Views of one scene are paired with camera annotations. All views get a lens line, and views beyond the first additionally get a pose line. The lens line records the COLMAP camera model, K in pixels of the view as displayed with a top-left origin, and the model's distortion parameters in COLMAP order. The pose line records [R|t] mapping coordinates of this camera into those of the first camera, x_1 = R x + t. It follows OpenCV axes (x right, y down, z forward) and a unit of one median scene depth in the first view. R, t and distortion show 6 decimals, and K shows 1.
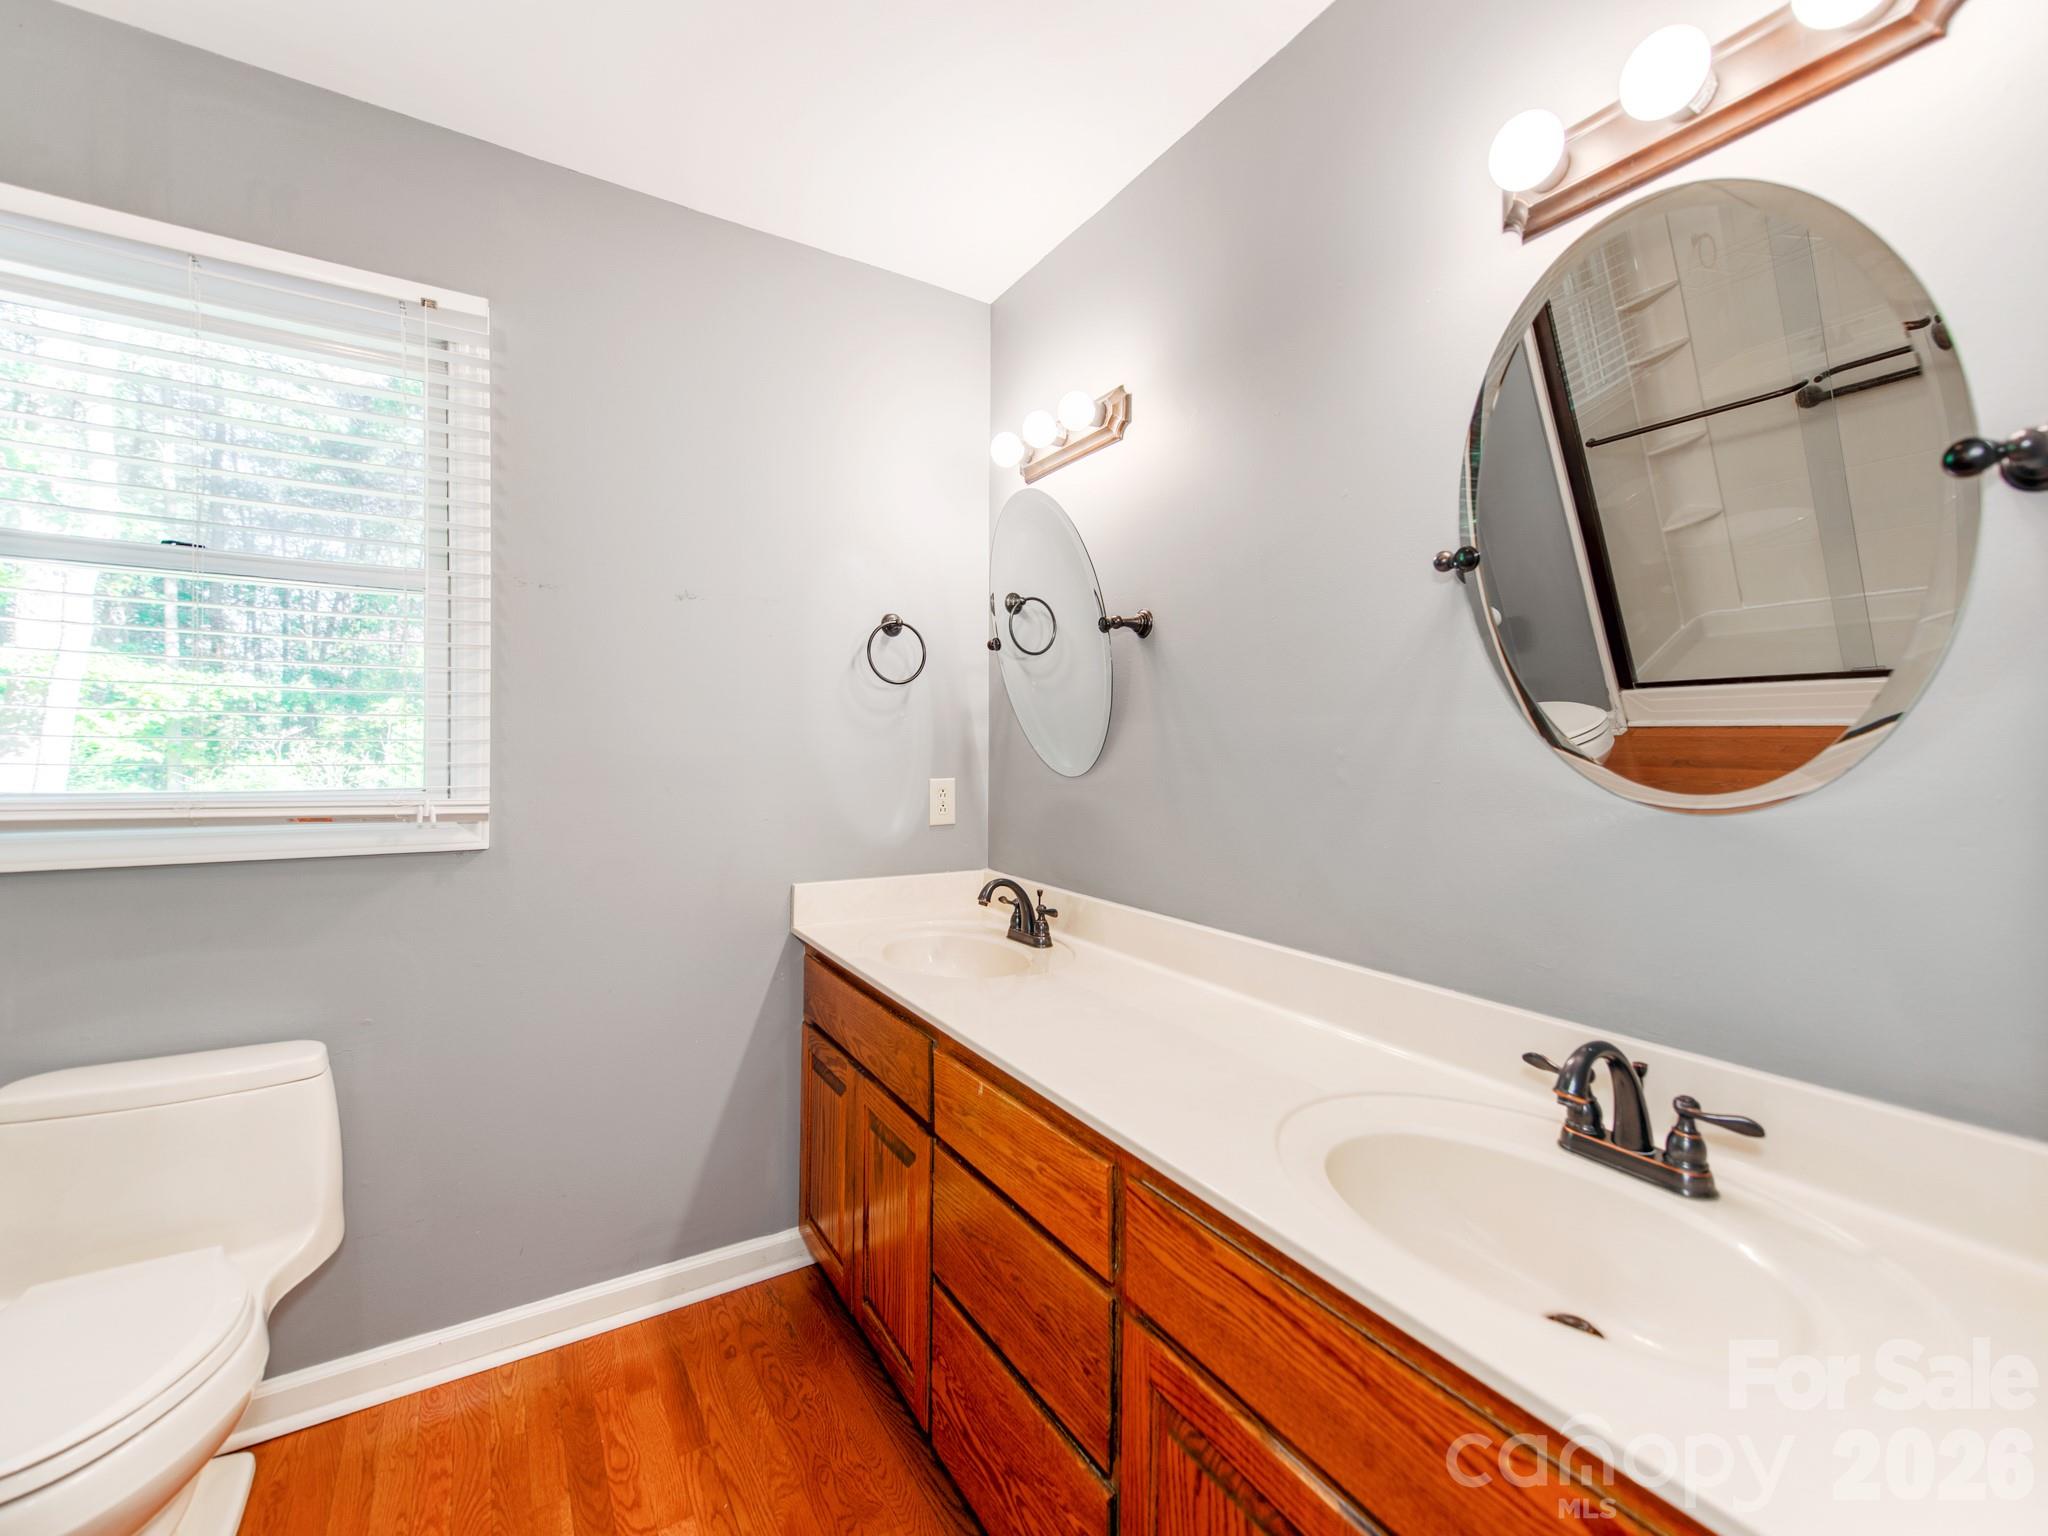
lens RADIAL K [[877.7, 0, 1024.4], [0, 877.7, 761.9], [0, 0, 1]] dist [0.005257, -0.001616]
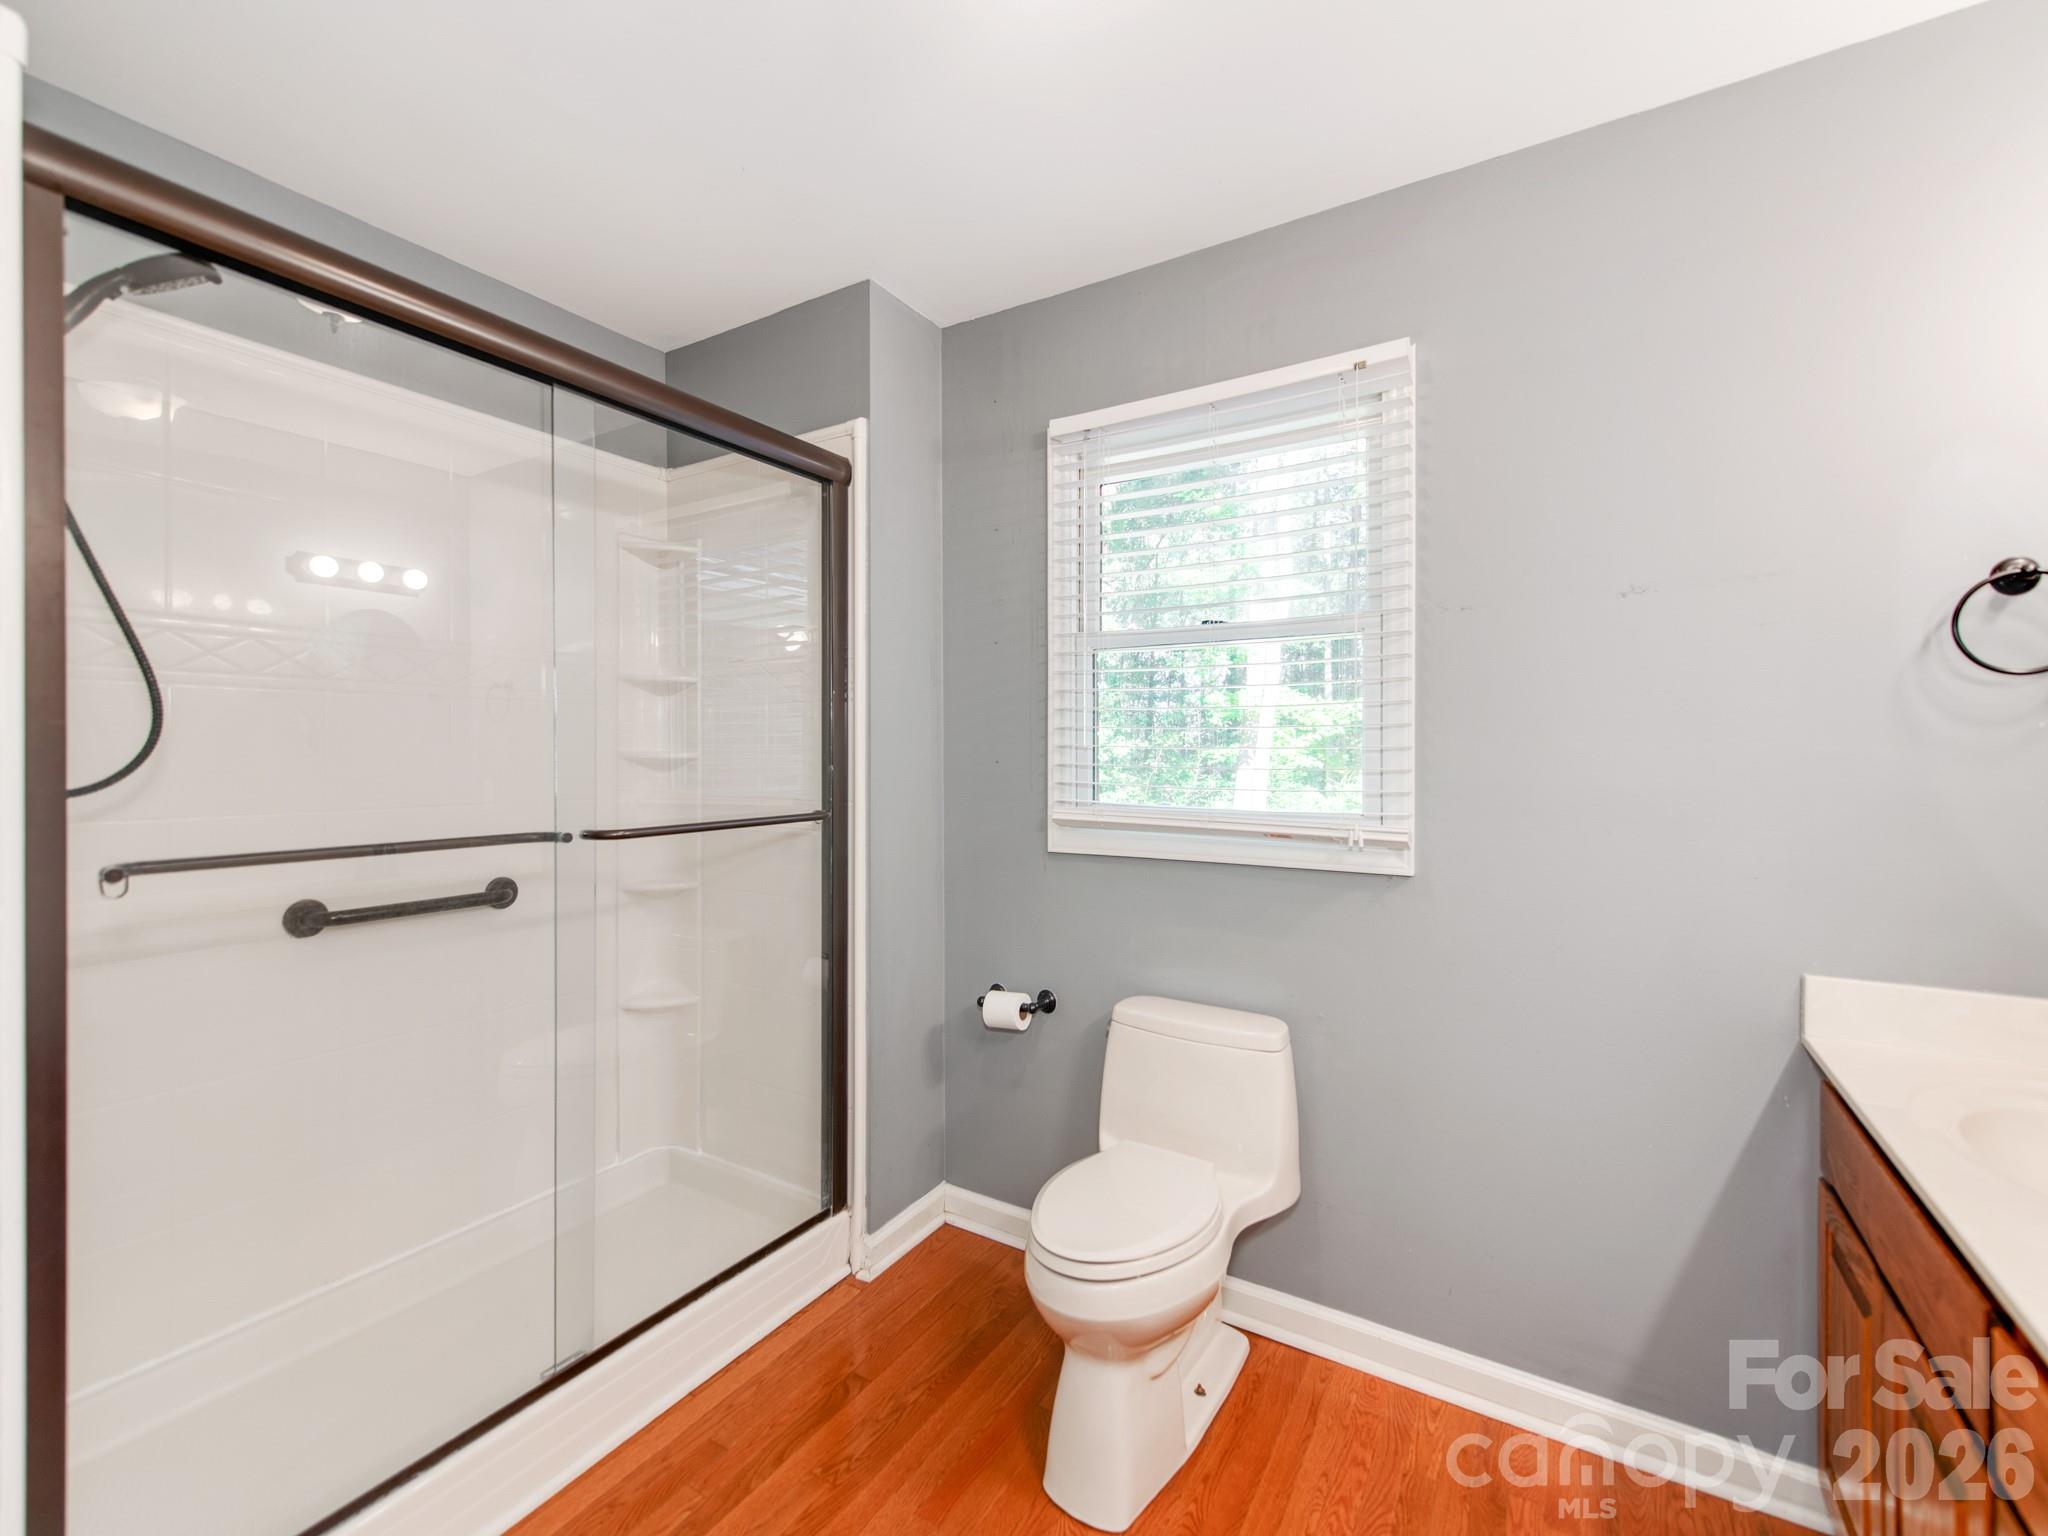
lens RADIAL K [[877.7, 0, 1026.1], [0, 877.7, 762.6], [0, 0, 1]] dist [0.005257, -0.001616]
pose [[0.443343, -0.001793, -0.896350, 0.101906], [-0.006099, 0.999969, -0.005017, -0.024572], [0.896331, 0.007691, 0.443318, 0.149836]]
